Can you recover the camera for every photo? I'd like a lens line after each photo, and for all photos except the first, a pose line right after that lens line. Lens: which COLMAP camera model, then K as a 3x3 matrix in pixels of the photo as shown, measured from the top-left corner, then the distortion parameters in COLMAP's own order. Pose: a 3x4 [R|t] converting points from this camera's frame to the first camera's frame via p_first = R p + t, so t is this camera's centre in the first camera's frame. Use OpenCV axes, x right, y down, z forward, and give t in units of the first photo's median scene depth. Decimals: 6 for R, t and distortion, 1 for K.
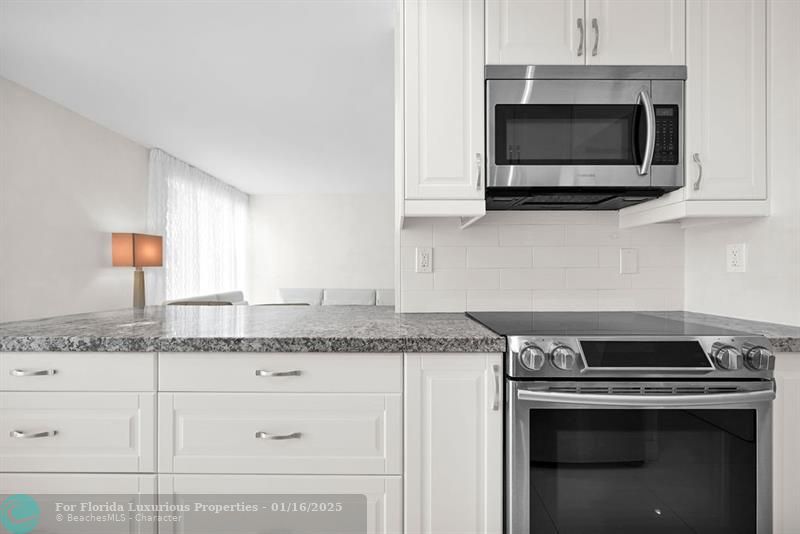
lens RADIAL K [[342.9, 0, 400.3], [0, 342.9, 271.2], [0, 0, 1]] dist [-0.000622, 0.000064]
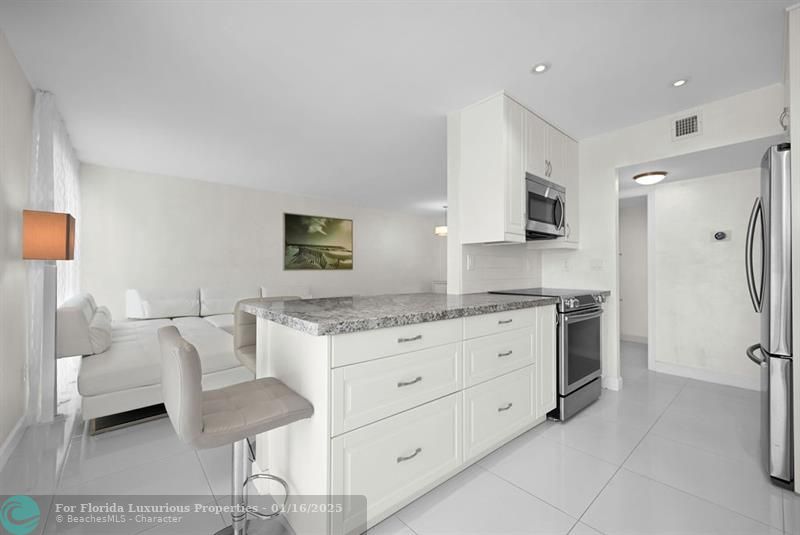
lens RADIAL K [[321.2, 0, 402.4], [0, 321.2, 267.7], [0, 0, 1]] dist [-0.001749, 0.000020]
pose [[0.758442, 0.008246, 0.651689, -2.004758], [-0.007191, 0.999965, -0.004283, 0.002344], [-0.651701, -0.001438, 0.758474, -0.005423]]
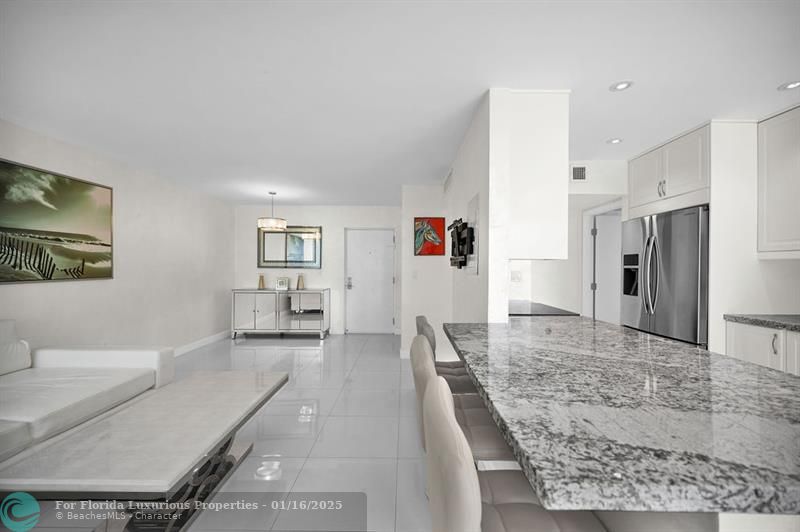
lens RADIAL K [[321.2, 0, 402.4], [0, 321.2, 266.2], [0, 0, 1]] dist [-0.001749, 0.000020]
pose [[0.012798, 0.003694, 0.999911, -2.027784], [-0.012121, 0.999920, -0.003539, -0.140289], [-0.999845, -0.012075, 0.012841, 2.268131]]
